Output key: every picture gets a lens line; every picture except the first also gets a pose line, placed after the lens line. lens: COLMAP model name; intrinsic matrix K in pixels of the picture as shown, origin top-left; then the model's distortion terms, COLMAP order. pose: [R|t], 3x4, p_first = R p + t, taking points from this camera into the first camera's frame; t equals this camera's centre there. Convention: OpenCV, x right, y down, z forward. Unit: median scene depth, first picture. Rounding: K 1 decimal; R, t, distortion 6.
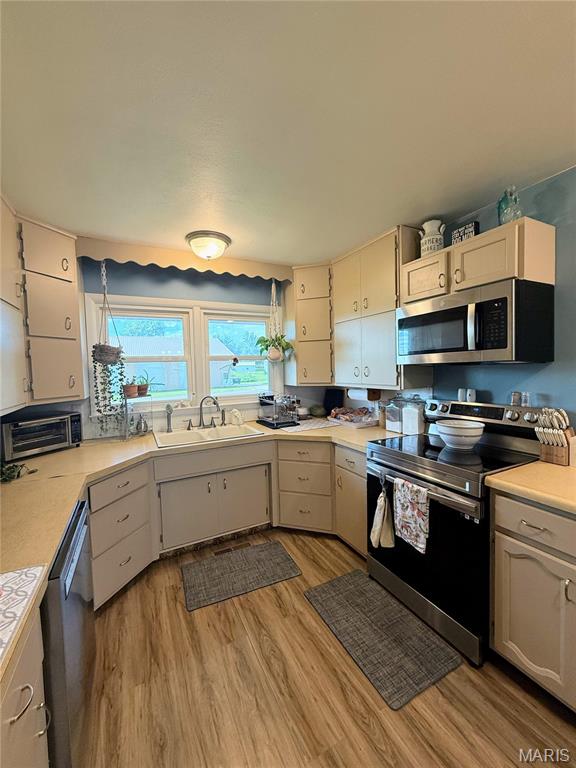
lens RADIAL K [[305.5, 0, 288.0], [0, 305.5, 384.0], [0, 0, 1]] dist [-0.001053, -0.000232]
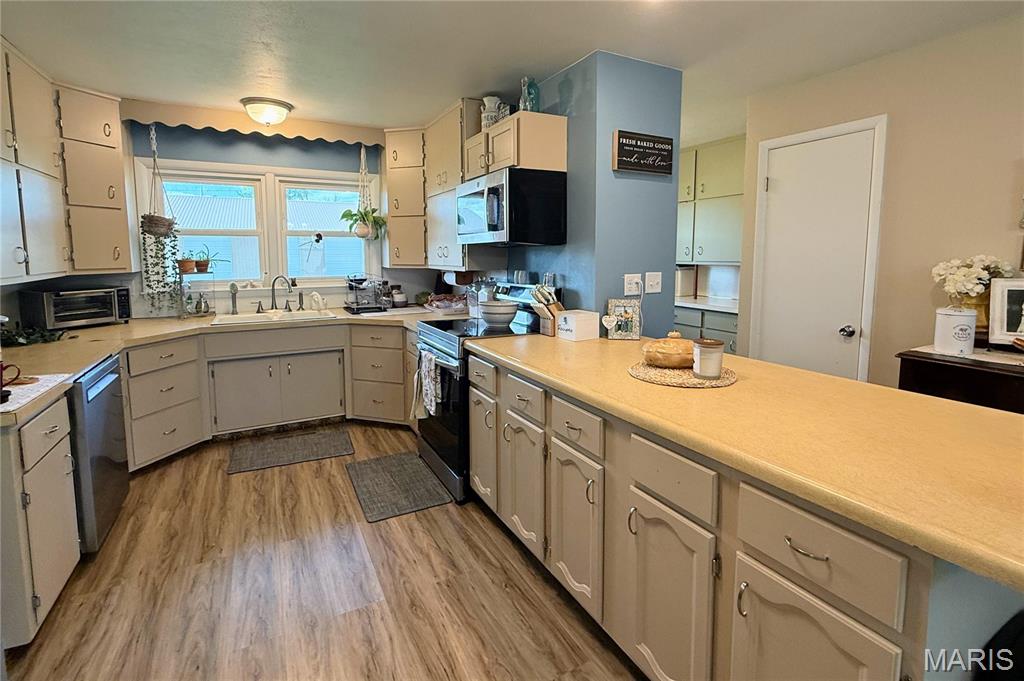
lens RADIAL K [[475.6, 0, 512.1], [0, 475.6, 300.6], [0, 0, 1]] dist [0.000271, 0.000426]
pose [[0.999542, 0.024122, 0.018253, 0.451598], [-0.024921, 0.998680, 0.044904, 0.037955], [-0.017145, -0.045338, 0.998825, -0.462411]]
